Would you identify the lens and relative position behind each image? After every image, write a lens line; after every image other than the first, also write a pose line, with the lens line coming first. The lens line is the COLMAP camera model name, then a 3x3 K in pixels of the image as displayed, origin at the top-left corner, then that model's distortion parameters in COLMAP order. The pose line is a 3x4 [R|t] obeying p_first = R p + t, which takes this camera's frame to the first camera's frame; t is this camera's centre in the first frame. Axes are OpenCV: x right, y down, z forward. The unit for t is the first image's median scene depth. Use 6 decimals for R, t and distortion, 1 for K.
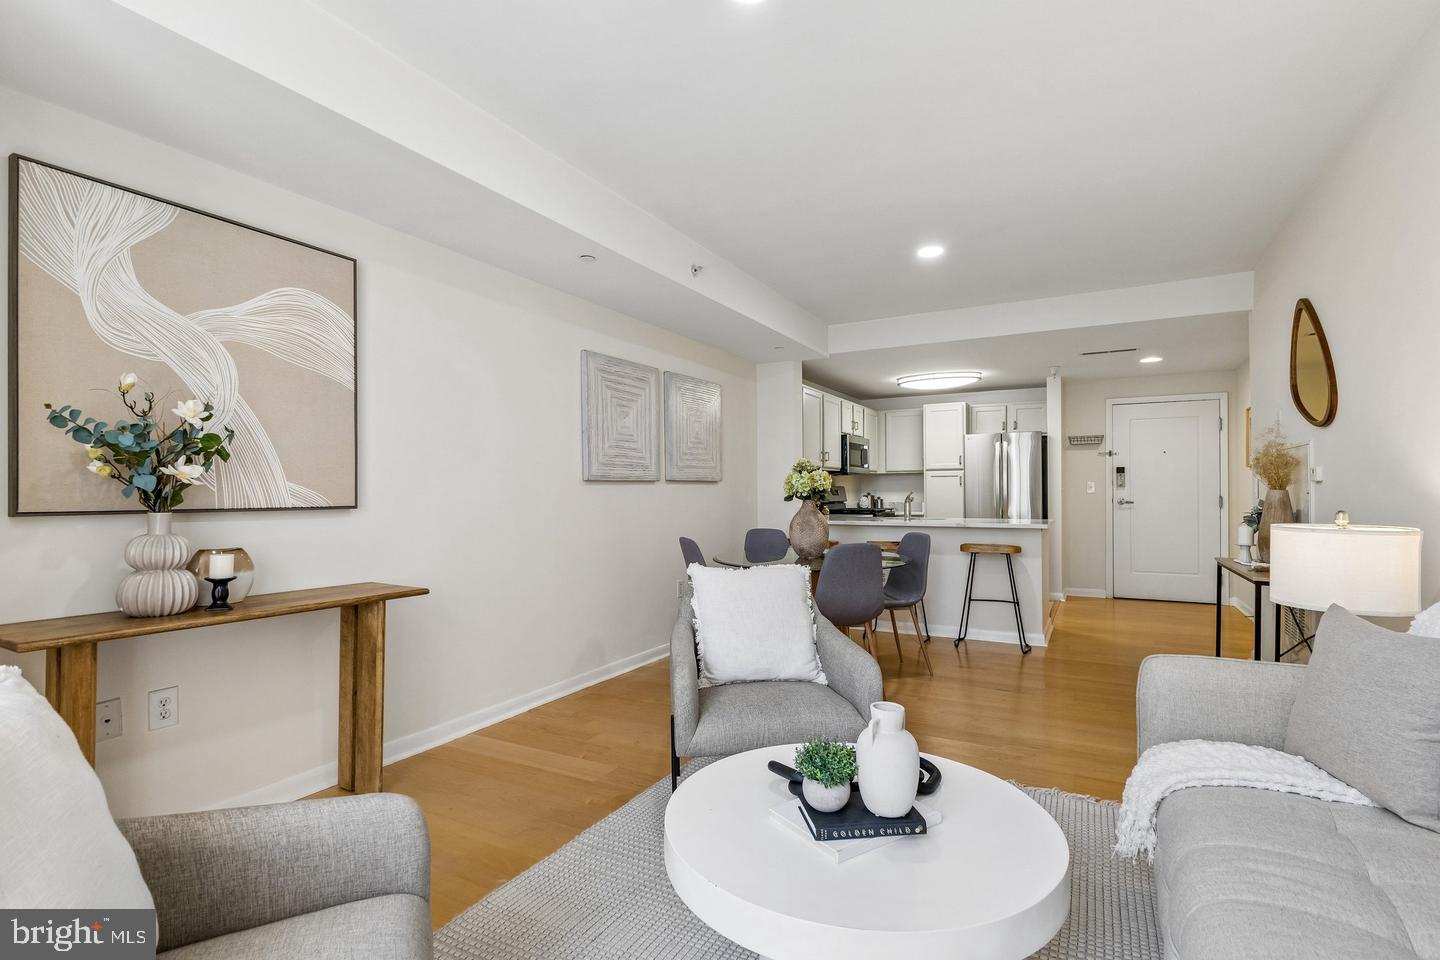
lens RADIAL K [[689.2, 0, 718.6], [0, 689.2, 482.9], [0, 0, 1]] dist [0.006512, -0.003010]
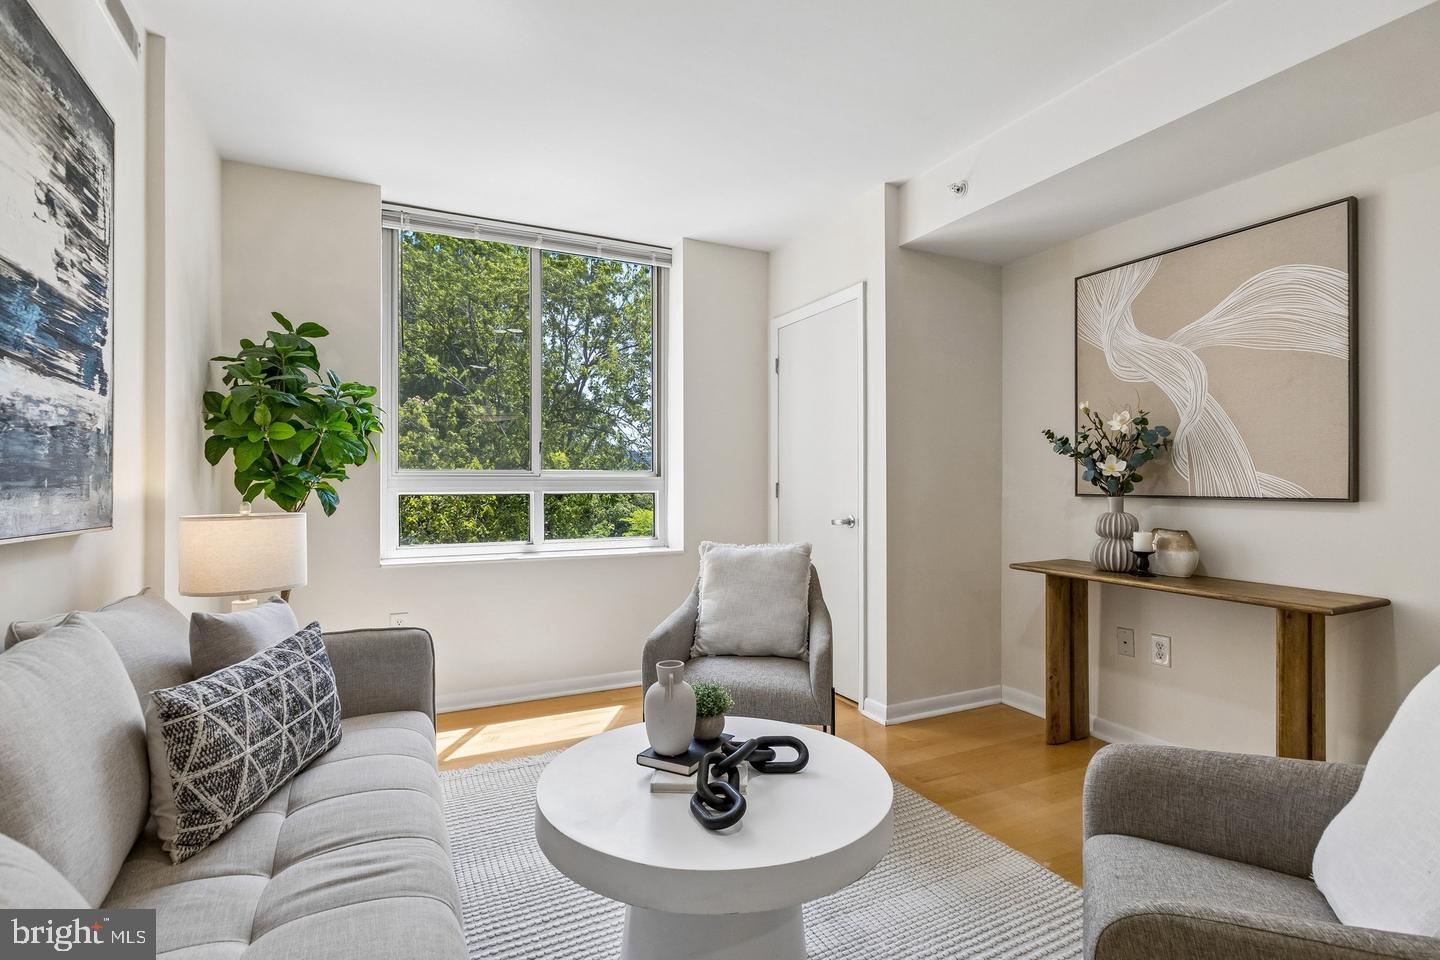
lens RADIAL K [[689.2, 0, 725.4], [0, 689.2, 485.2], [0, 0, 1]] dist [0.006512, -0.003010]
pose [[-0.569245, 0.004443, -0.822156, 0.266355], [0.011831, 0.999926, -0.002788, 0.005079], [0.822083, -0.011314, -0.569255, 0.401343]]
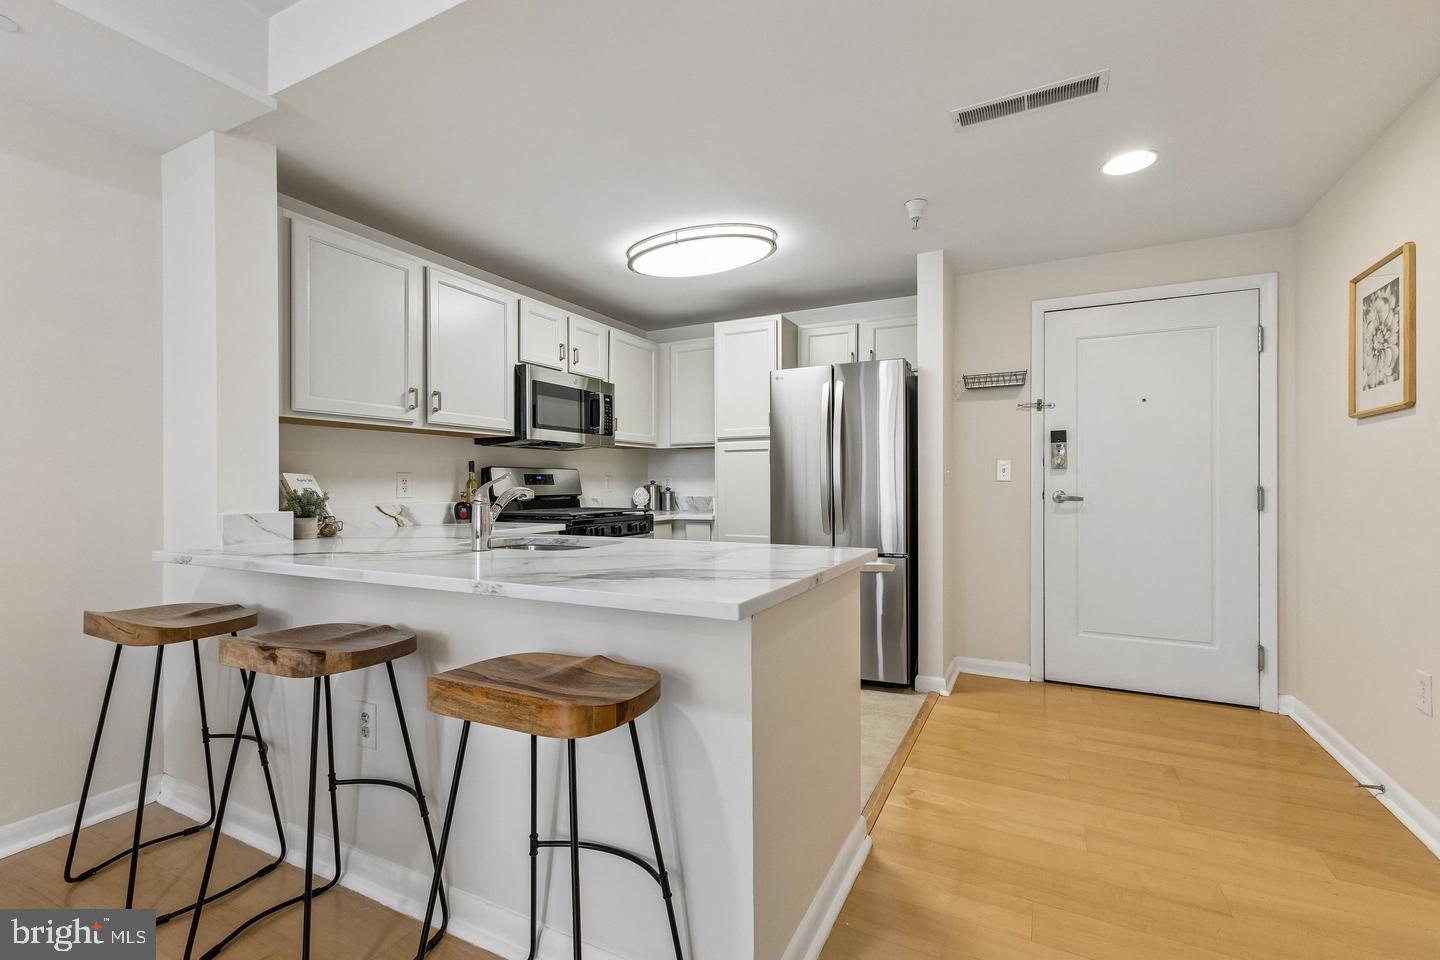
lens RADIAL K [[628.2, 0, 724.9], [0, 628.2, 480.1], [0, 0, 1]] dist [0.014182, -0.000722]
pose [[0.999544, 0.000104, 0.030197, 0.385709], [-0.000374, 0.999960, 0.008908, 0.012369], [-0.030195, -0.008915, 0.999504, 0.648753]]
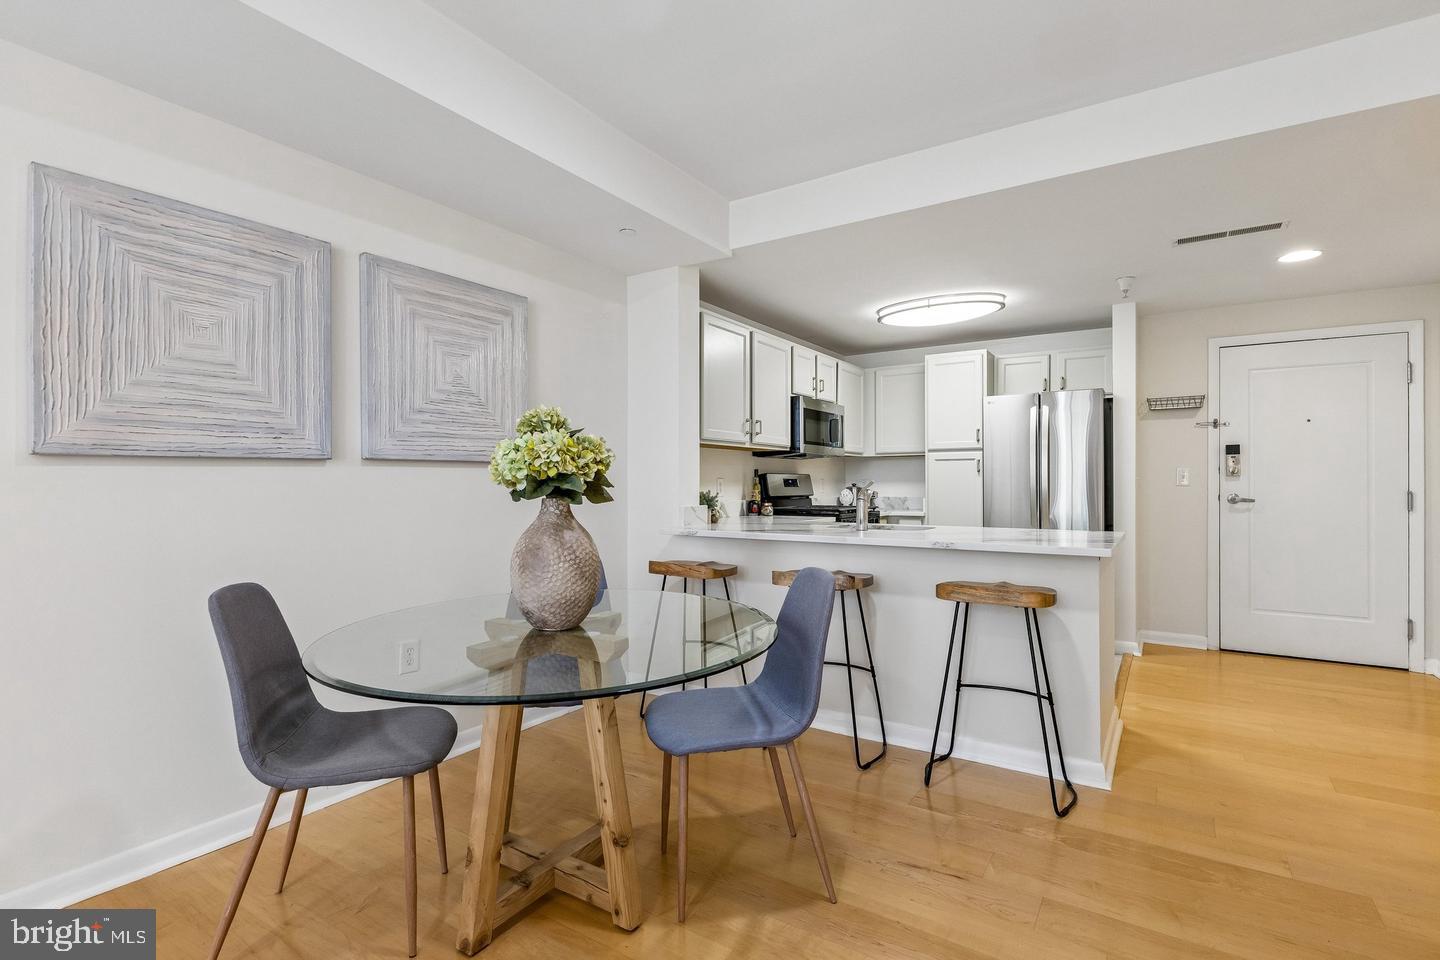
lens RADIAL K [[689.2, 0, 719.2], [0, 689.2, 475.7], [0, 0, 1]] dist [0.006512, -0.003010]
pose [[0.997102, 0.002680, -0.076034, 0.193798], [-0.002394, 0.999990, 0.003846, 0.005220], [0.076044, -0.003653, 0.997098, 0.401493]]
